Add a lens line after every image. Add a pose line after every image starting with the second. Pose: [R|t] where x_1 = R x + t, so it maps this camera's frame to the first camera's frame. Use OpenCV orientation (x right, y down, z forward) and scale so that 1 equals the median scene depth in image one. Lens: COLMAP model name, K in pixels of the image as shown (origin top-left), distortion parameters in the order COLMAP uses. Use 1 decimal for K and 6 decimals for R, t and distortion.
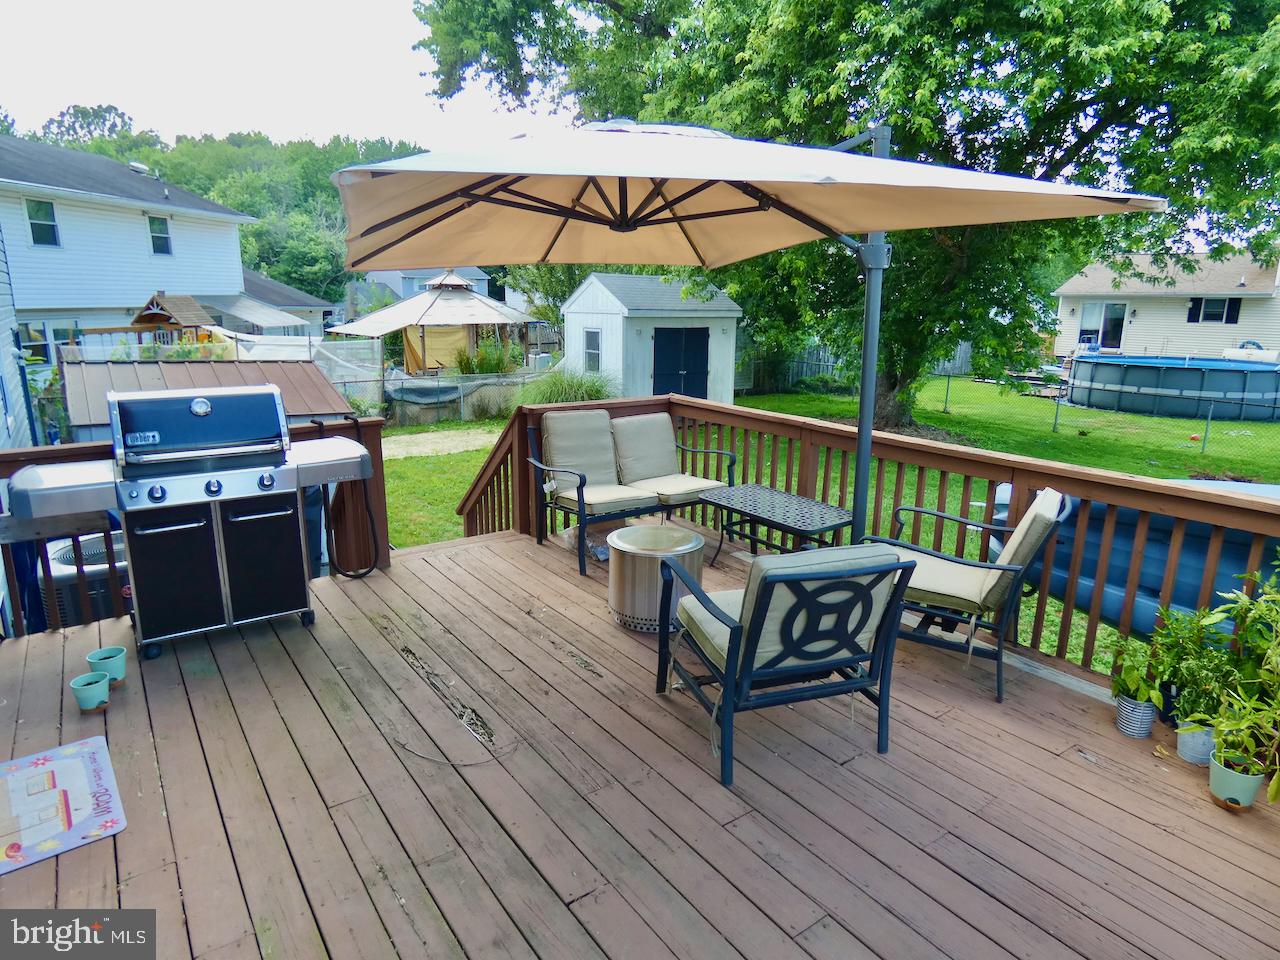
lens RADIAL K [[758.5, 0, 639.5], [0, 758.5, 475.5], [0, 0, 1]] dist [-0.013359, 0.001975]
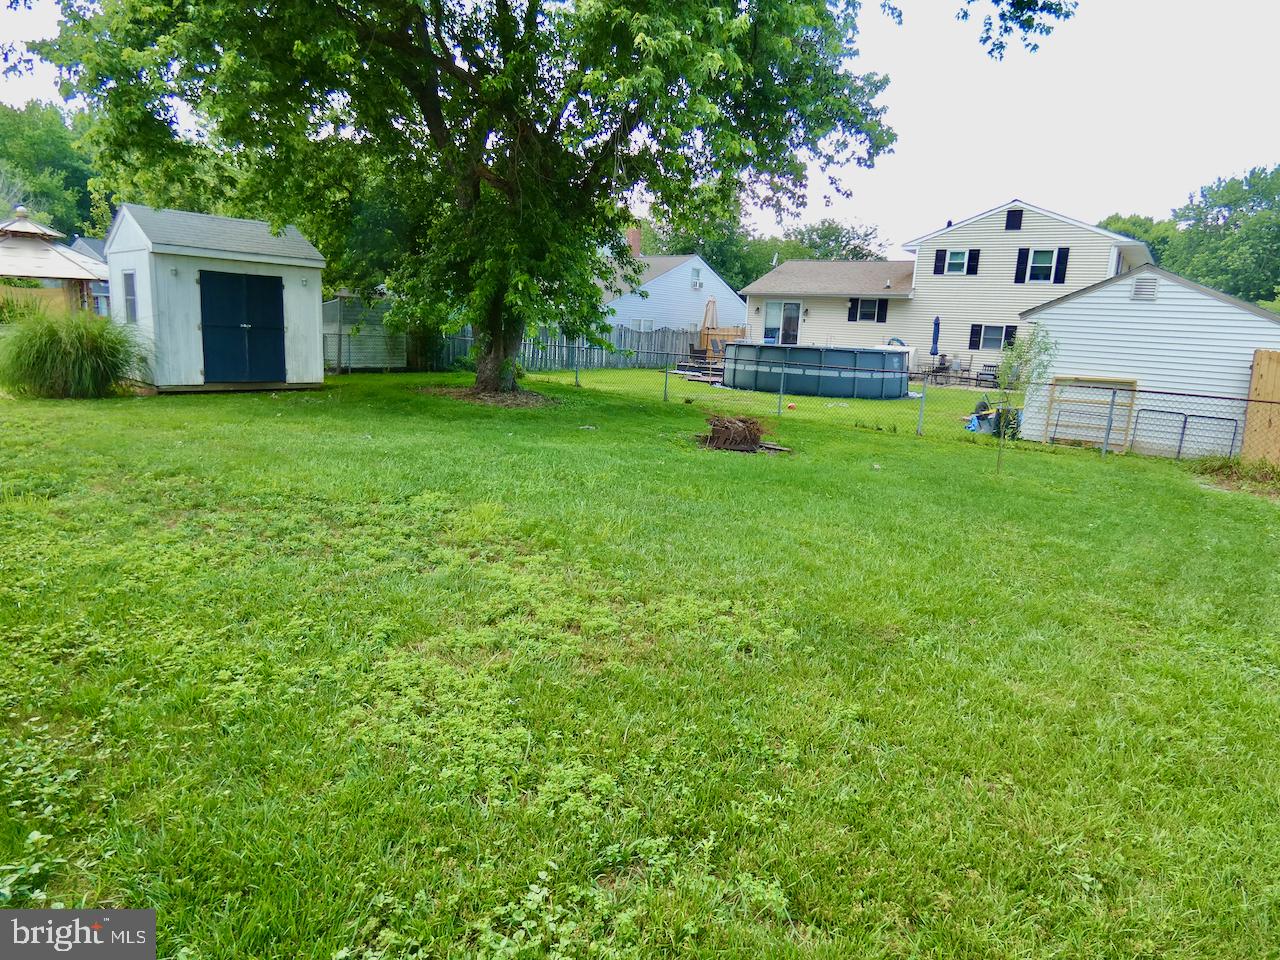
lens RADIAL K [[758.5, 0, 639.5], [0, 758.5, 475.5], [0, 0, 1]] dist [-0.013359, 0.001975]
pose [[0.965491, -0.011829, 0.260168, 0.218576], [0.017750, 0.999634, -0.020419, 0.048556], [-0.259831, 0.024332, 0.965347, 0.051808]]
